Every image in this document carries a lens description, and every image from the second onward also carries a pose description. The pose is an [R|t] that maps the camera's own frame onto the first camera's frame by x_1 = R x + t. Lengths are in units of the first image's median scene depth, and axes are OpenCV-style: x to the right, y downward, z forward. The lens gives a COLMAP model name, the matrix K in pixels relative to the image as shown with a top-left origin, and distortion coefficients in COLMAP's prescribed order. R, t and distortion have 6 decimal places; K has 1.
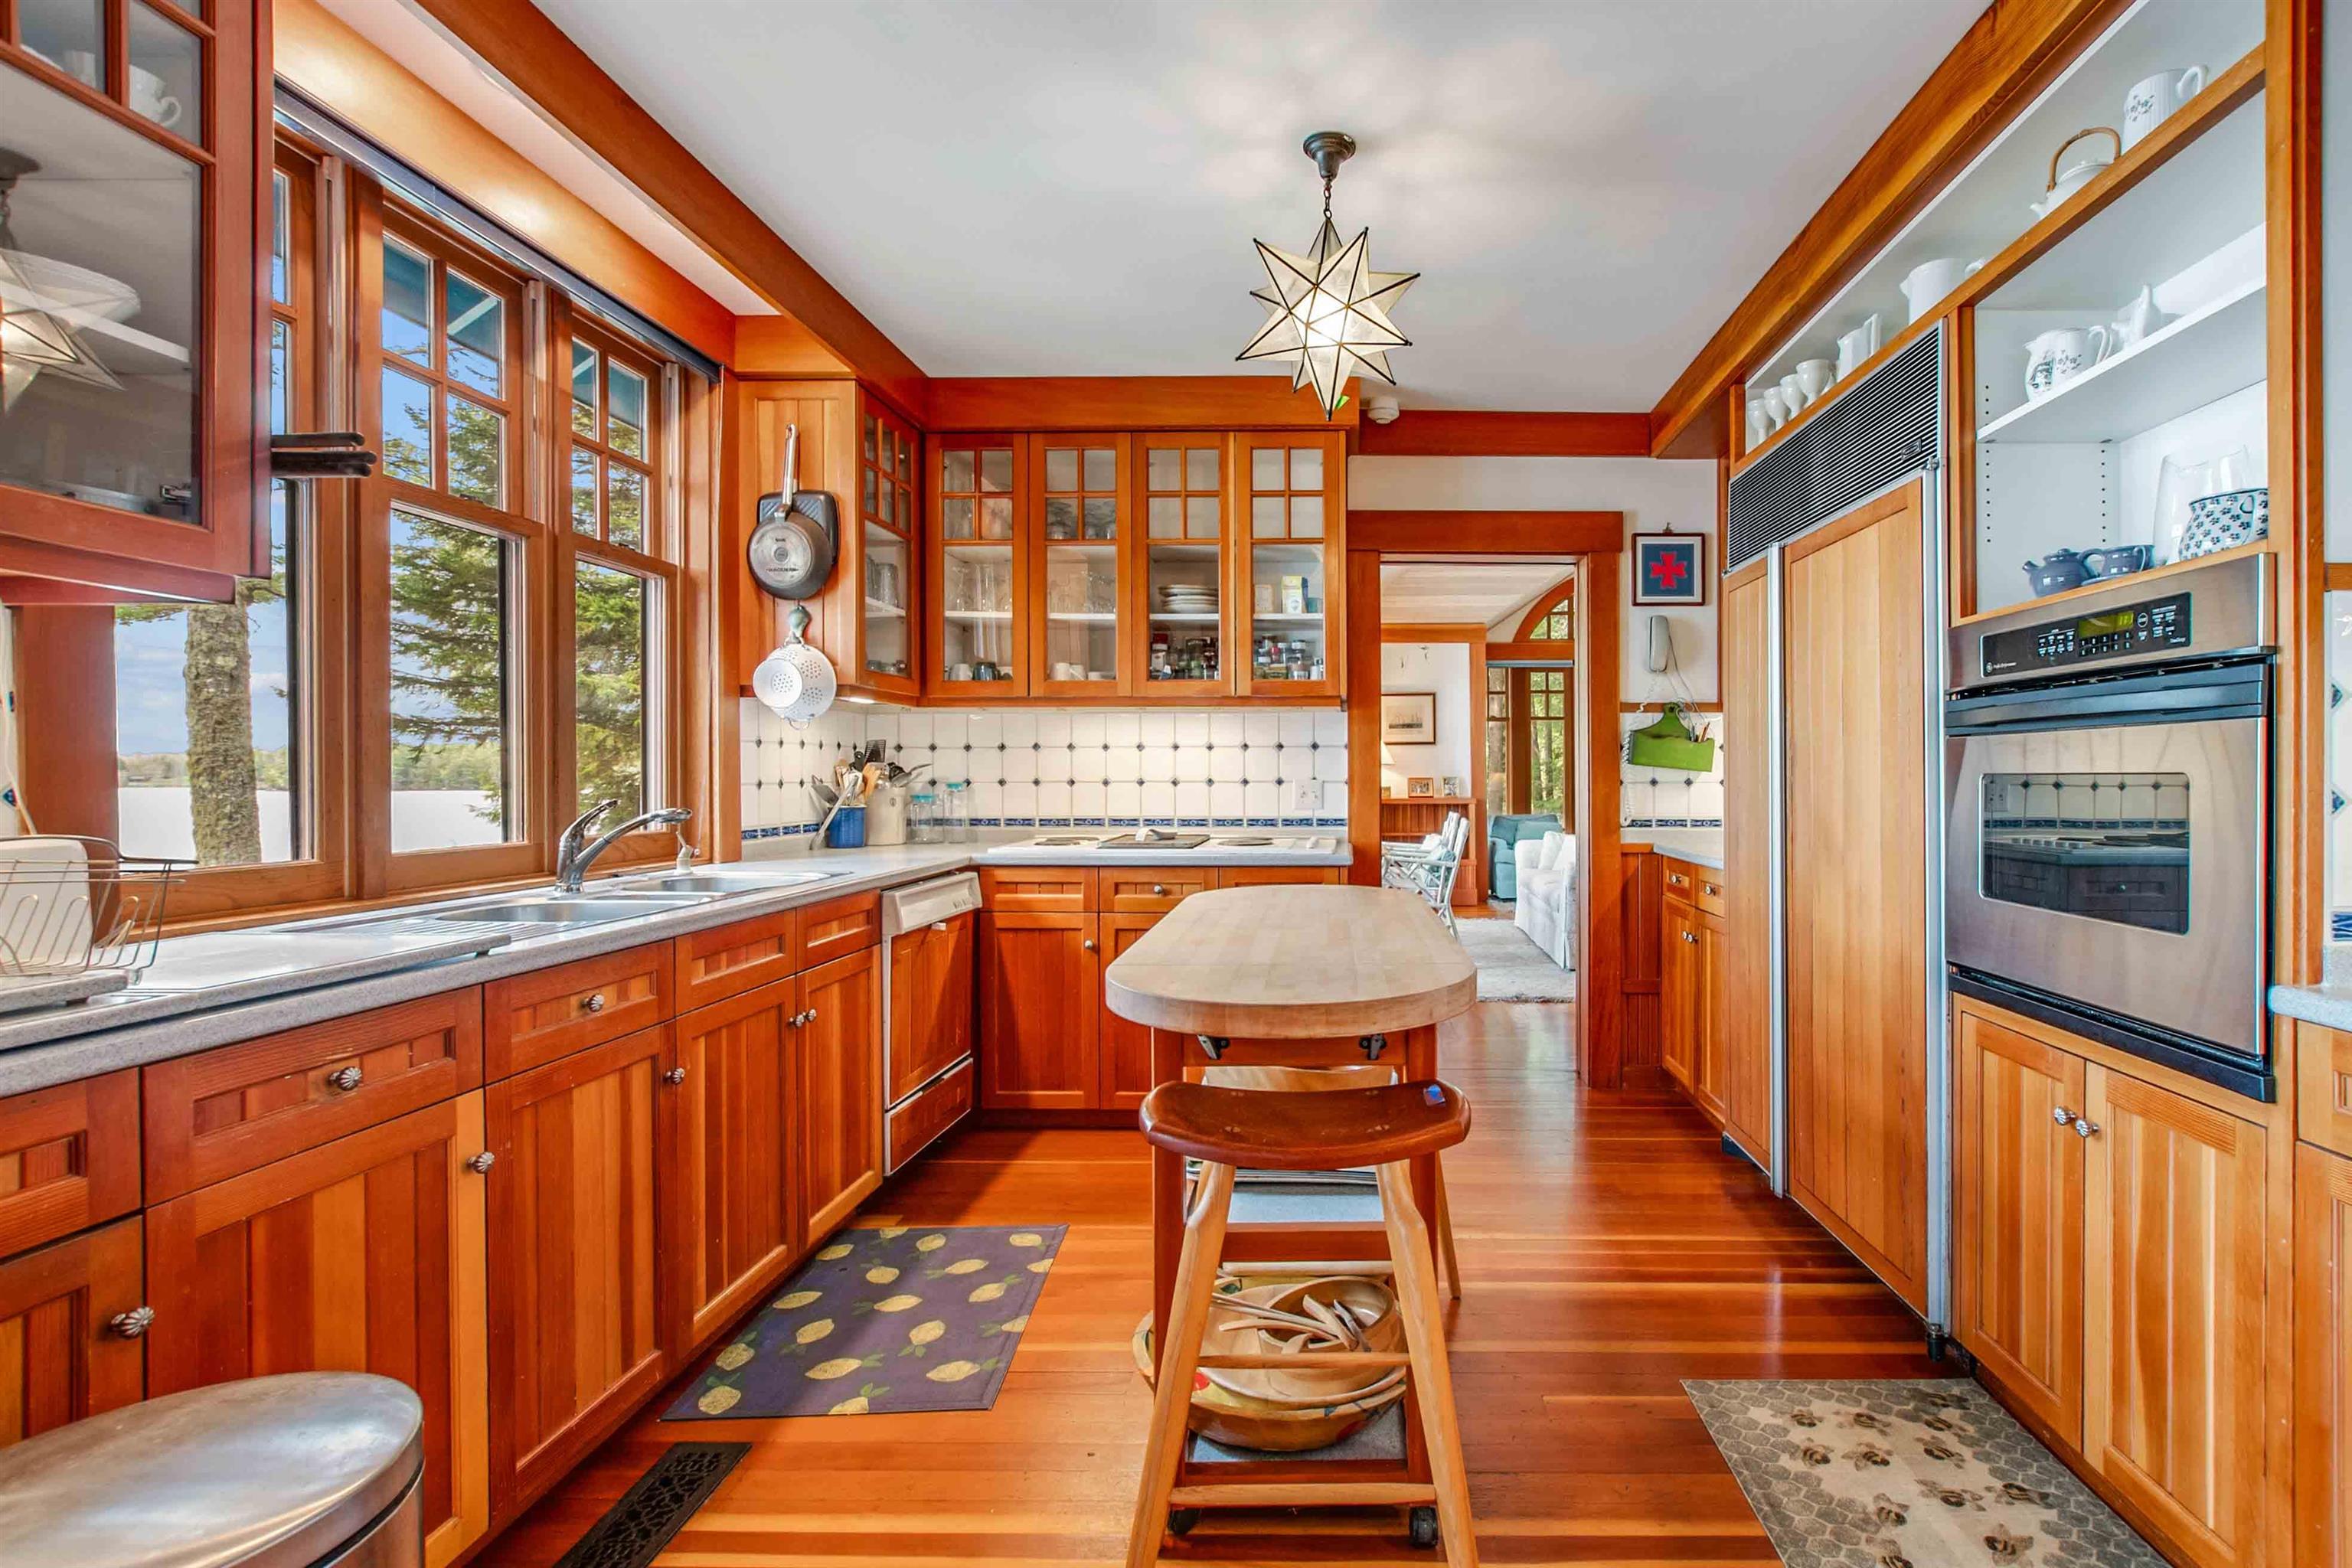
lens RADIAL K [[1048.7, 0, 1290.2], [0, 1048.7, 774.5], [0, 0, 1]] dist [-0.004414, 0.000080]
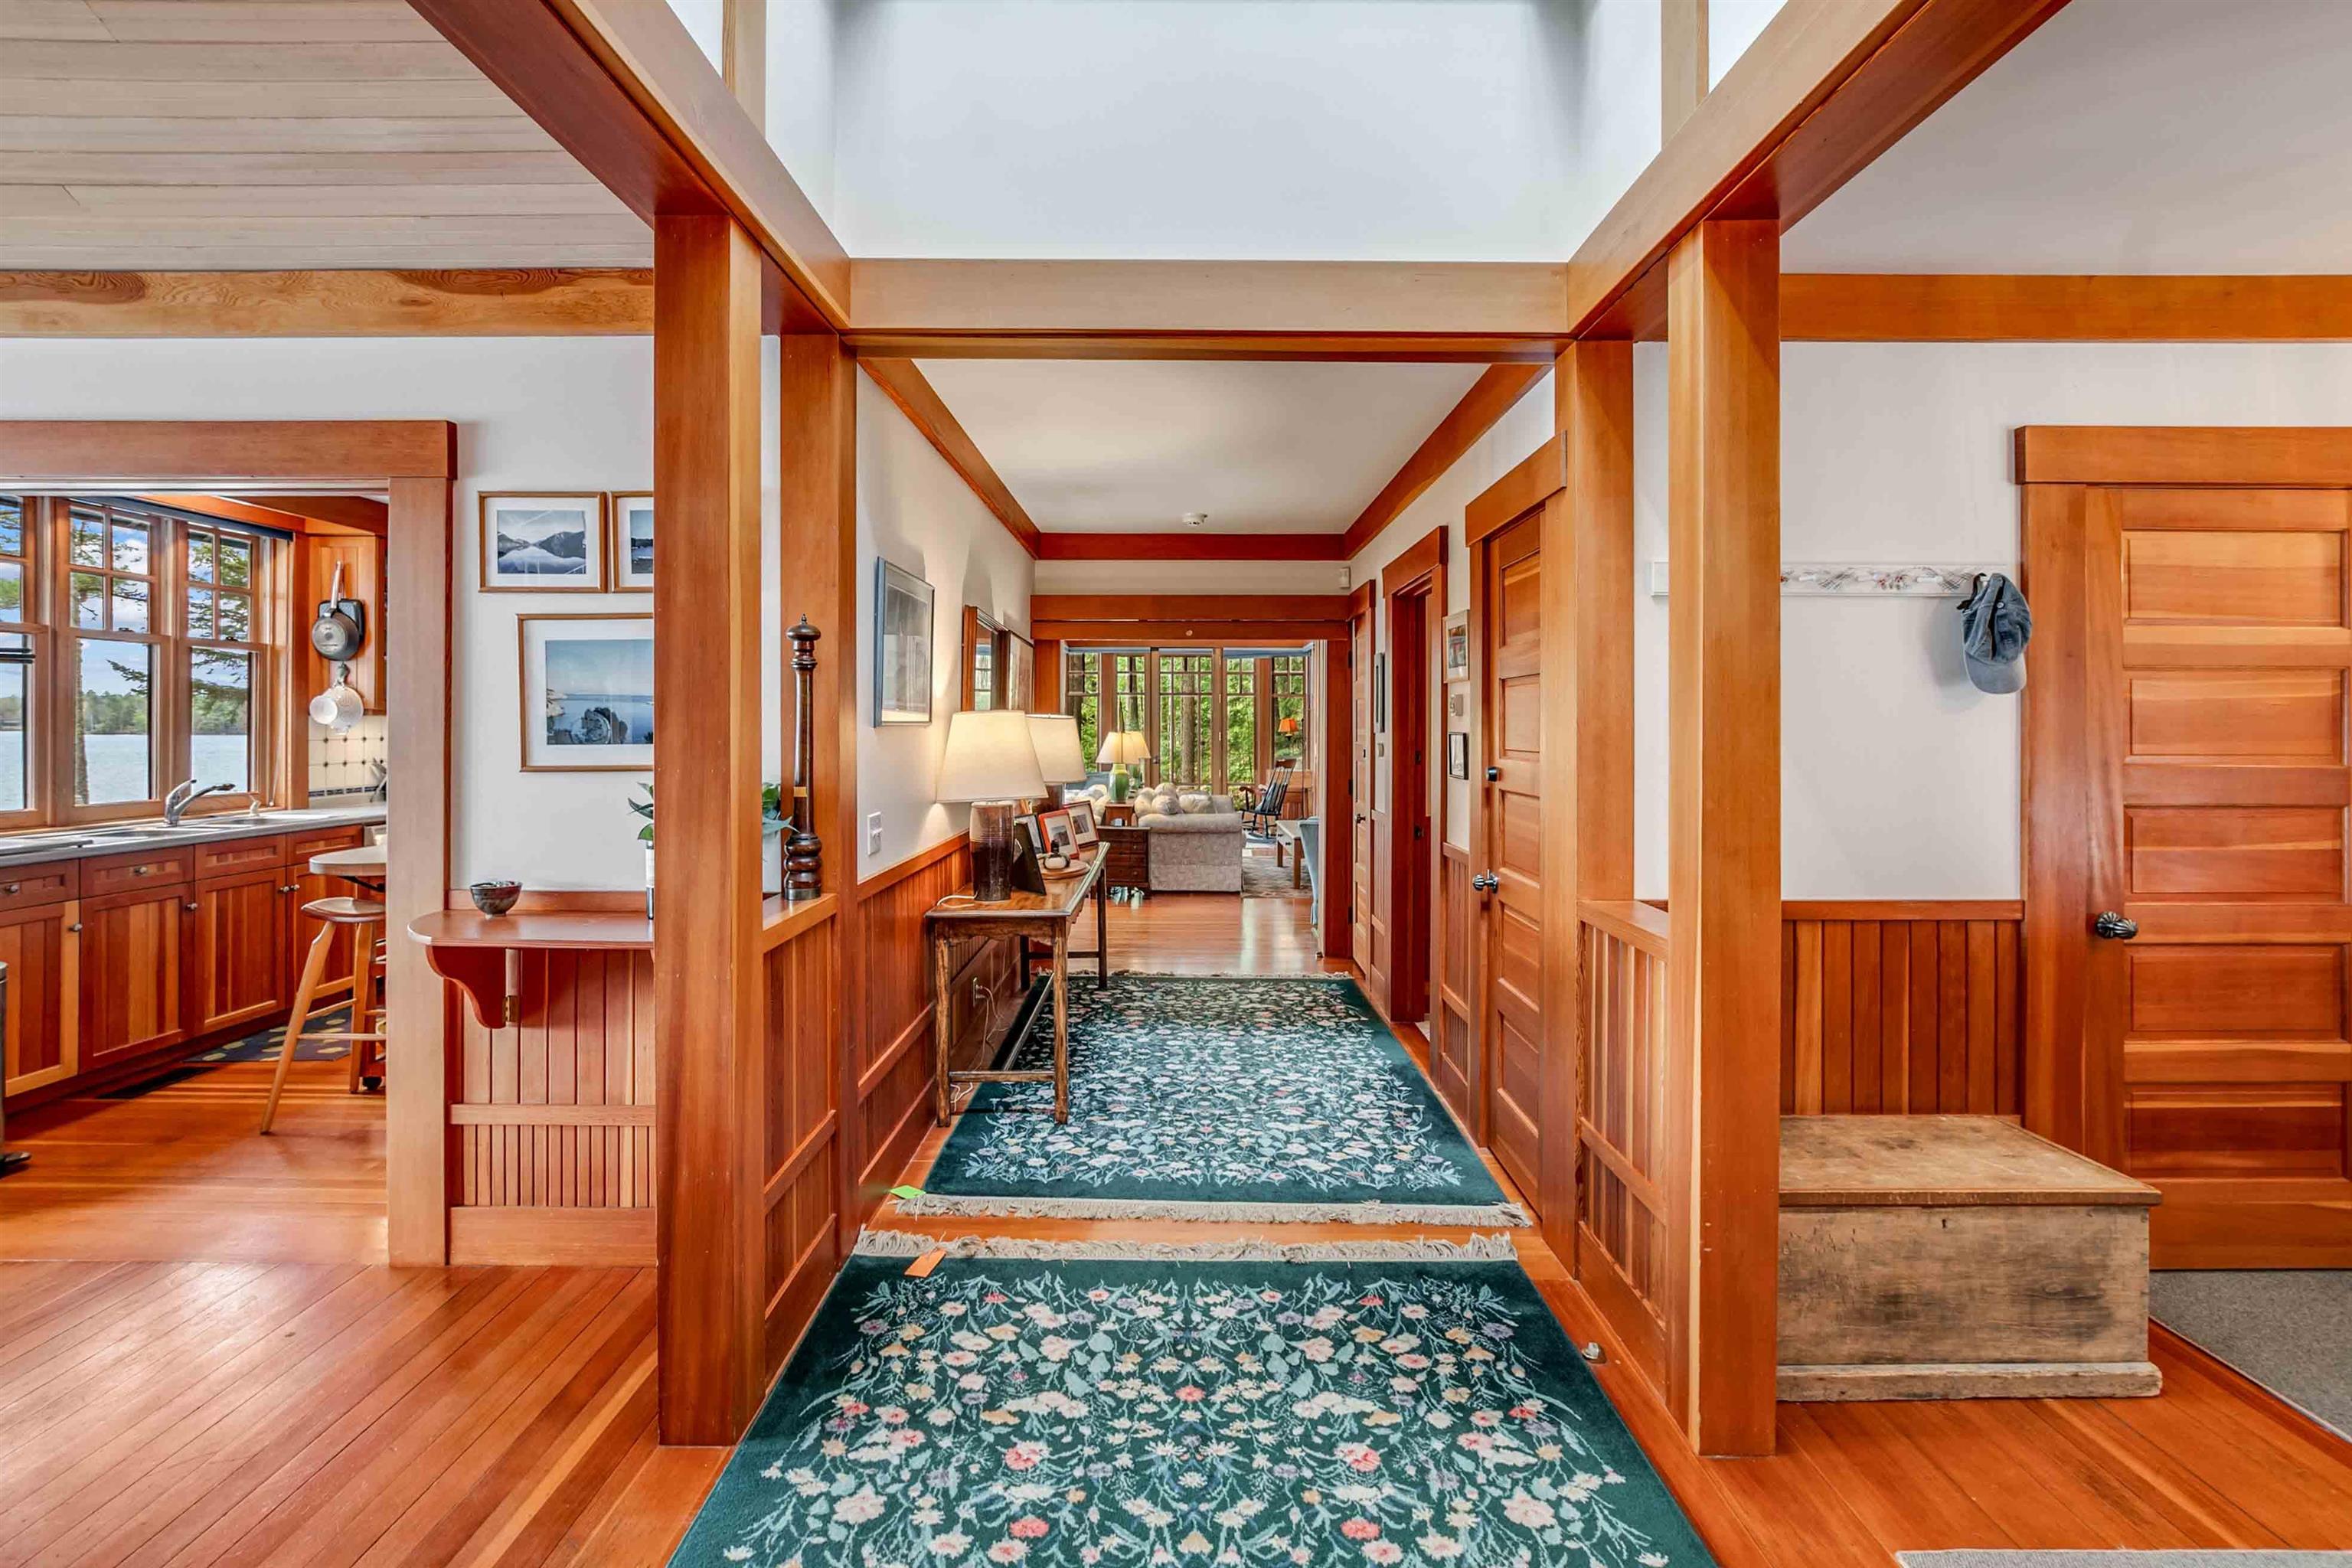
lens RADIAL K [[1055.3, 0, 1195.7], [0, 1055.3, 710.2], [0, 0, 1]] dist [-0.008942, 0.003521]
pose [[0.999885, 0.004512, 0.014458, 0.959112], [-0.004383, 0.999951, -0.008904, -0.075172], [-0.014497, 0.008840, 0.999856, -0.802655]]
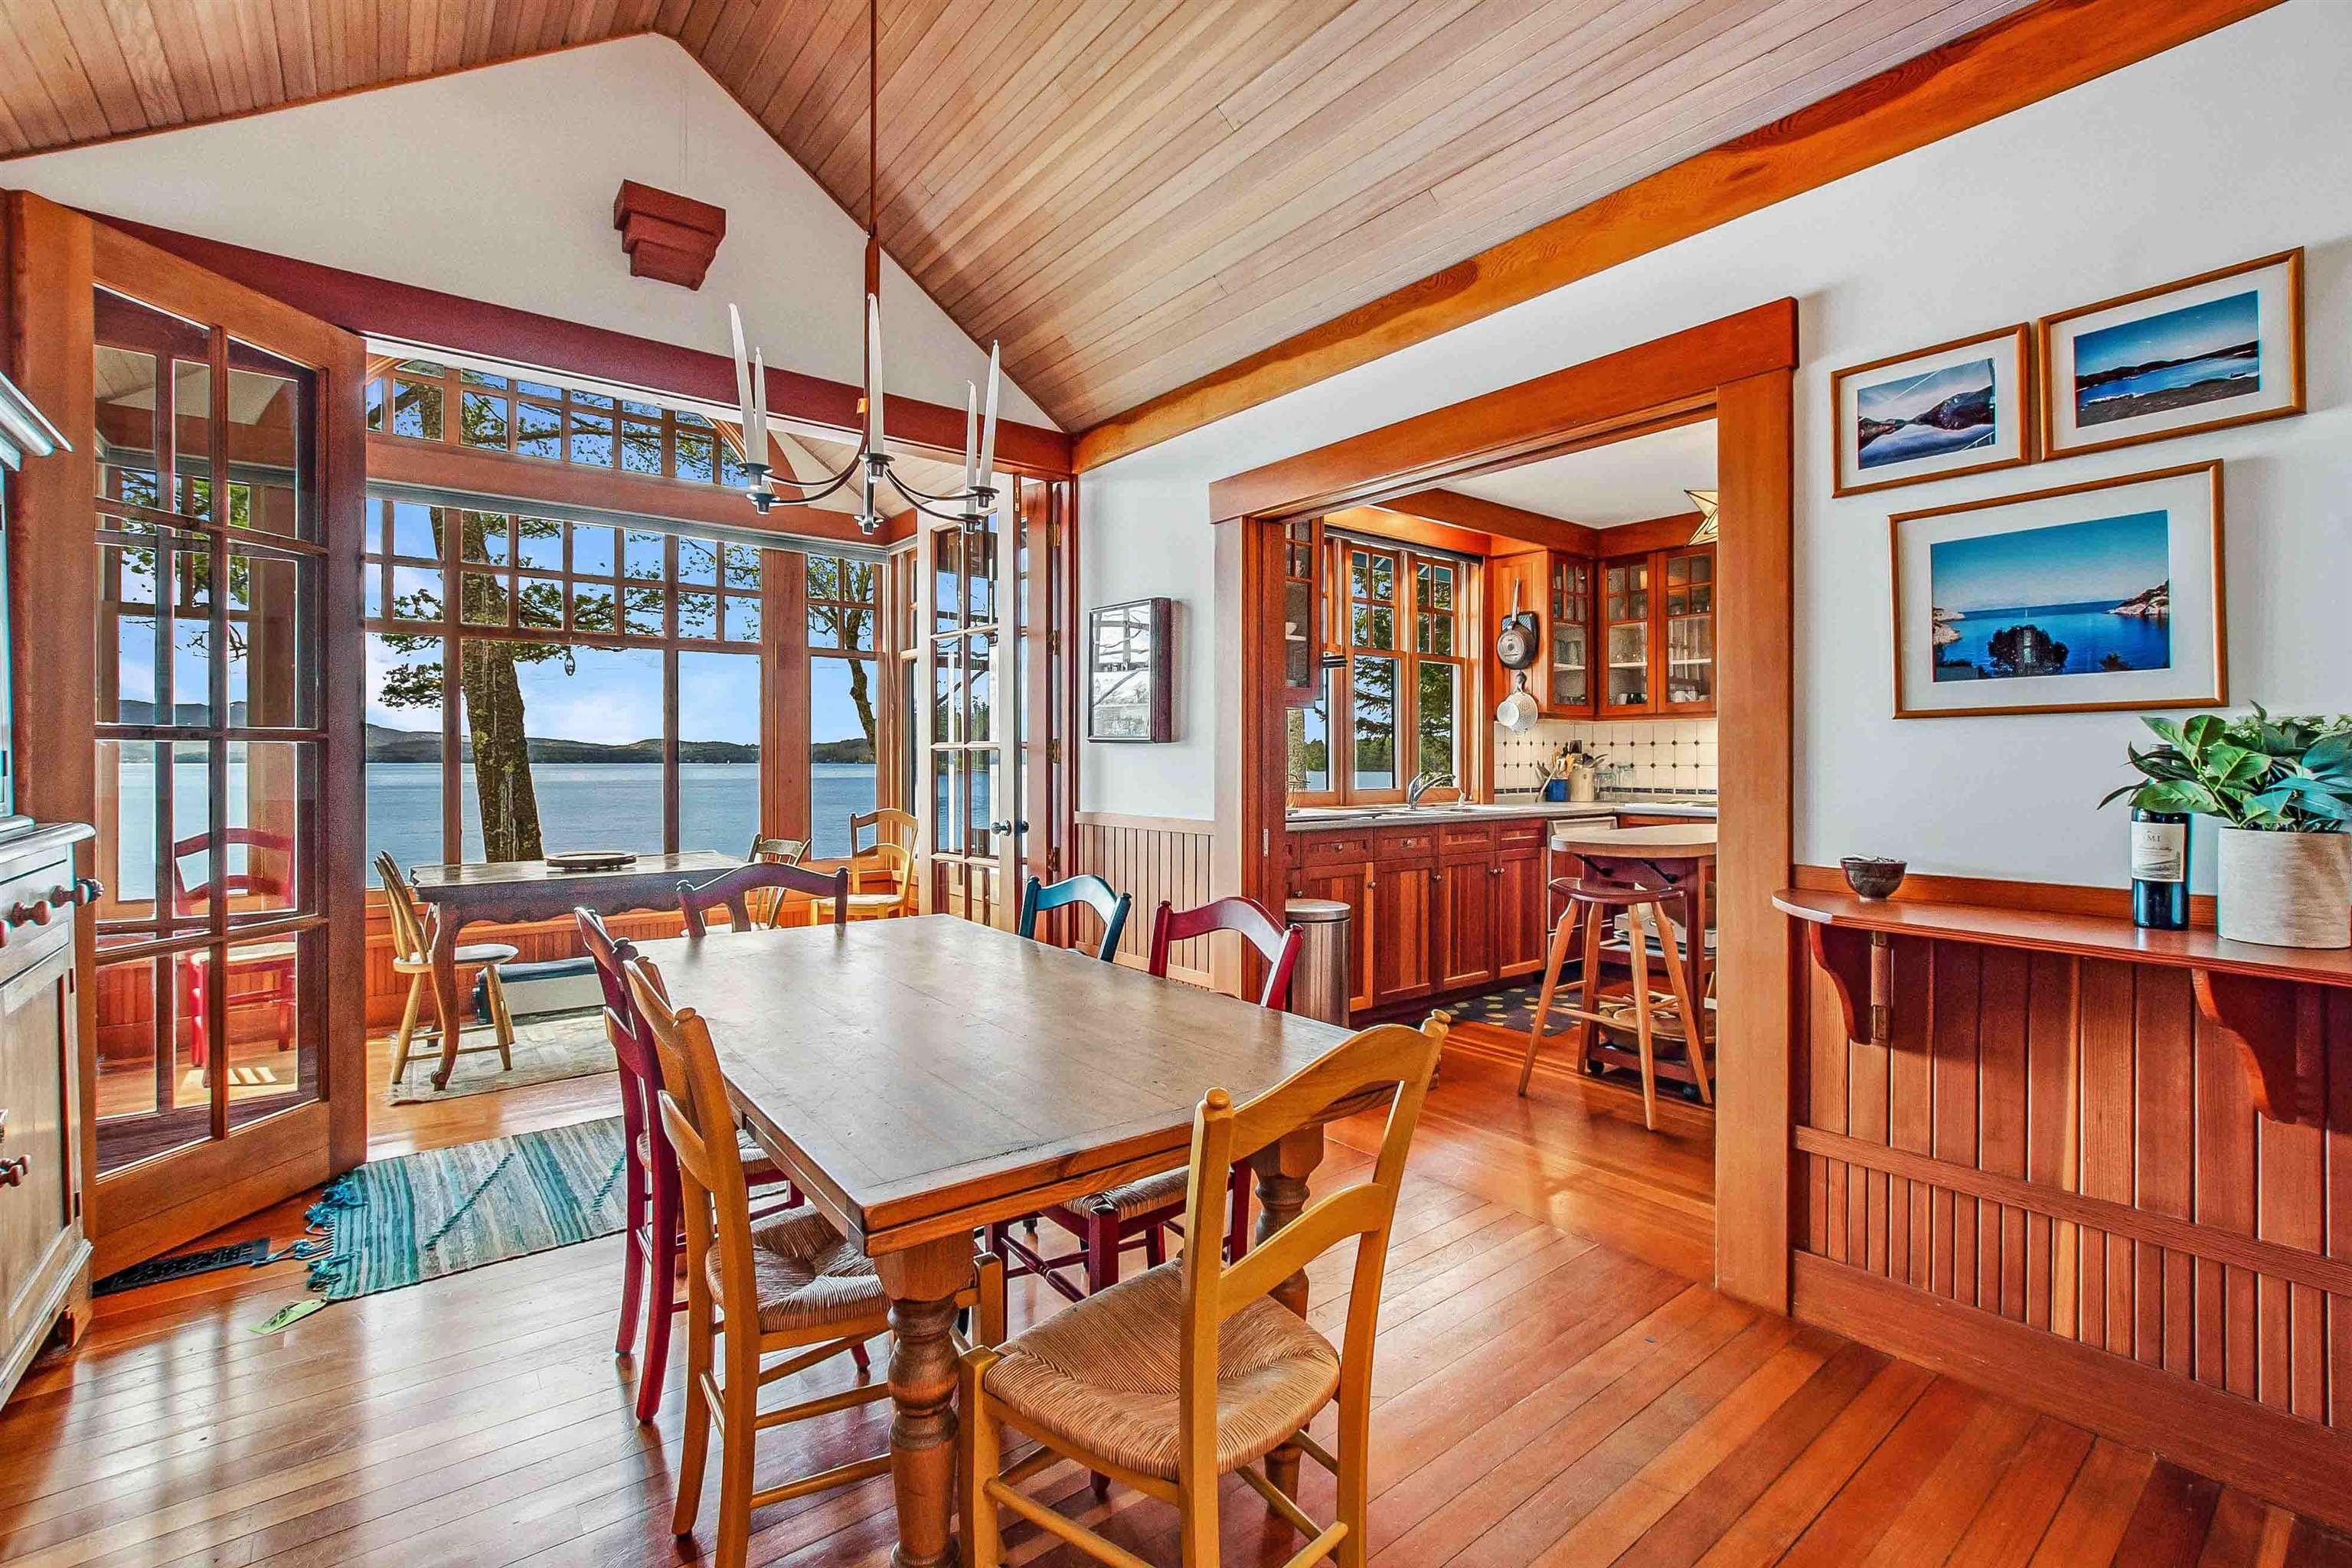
lens RADIAL K [[1055.3, 0, 1214.5], [0, 1055.3, 754.9], [0, 0, 1]] dist [-0.008942, 0.003521]
pose [[0.652845, 0.002178, -0.757488, 0.637434], [-0.006064, 0.999979, -0.002351, -0.001695], [0.757467, 0.006128, 0.652845, -0.692196]]
